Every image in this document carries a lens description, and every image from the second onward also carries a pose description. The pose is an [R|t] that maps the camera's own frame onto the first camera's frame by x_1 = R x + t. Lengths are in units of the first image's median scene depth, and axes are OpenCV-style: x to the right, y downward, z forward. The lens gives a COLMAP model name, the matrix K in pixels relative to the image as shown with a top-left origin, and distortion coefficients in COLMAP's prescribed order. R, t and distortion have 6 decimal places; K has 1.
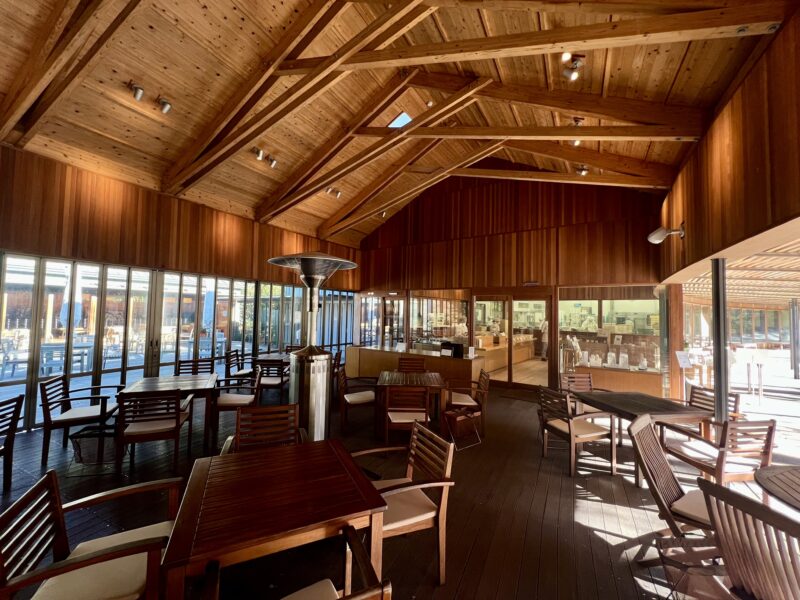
lens RADIAL K [[318.2, 0, 400.0], [0, 318.2, 300.0], [0, 0, 1]] dist [-0.000001, -0.000158]
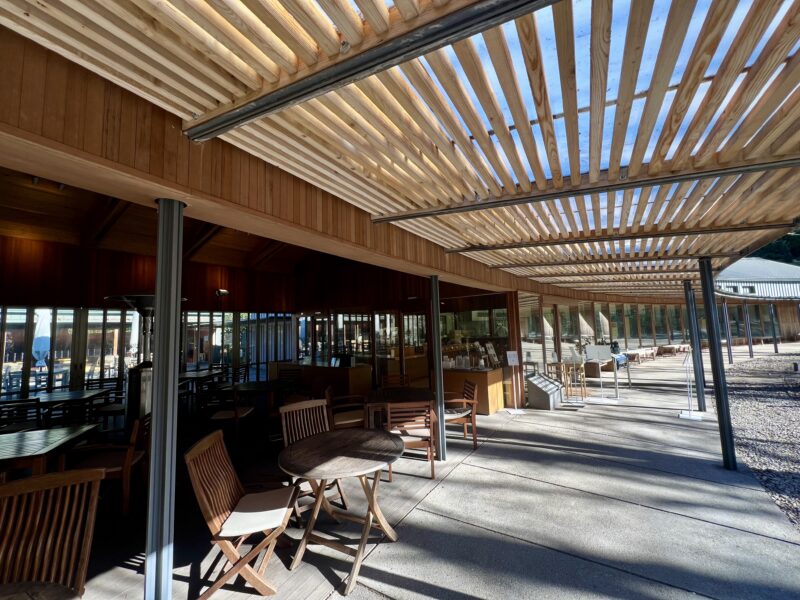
lens RADIAL K [[318.2, 0, 400.0], [0, 318.2, 300.0], [0, 0, 1]] dist [-0.000001, -0.000158]
pose [[0.995765, -0.062321, -0.067590, 0.380937], [0.059027, 0.997019, -0.049696, 0.008791], [0.070485, 0.045496, 0.996475, -0.103515]]
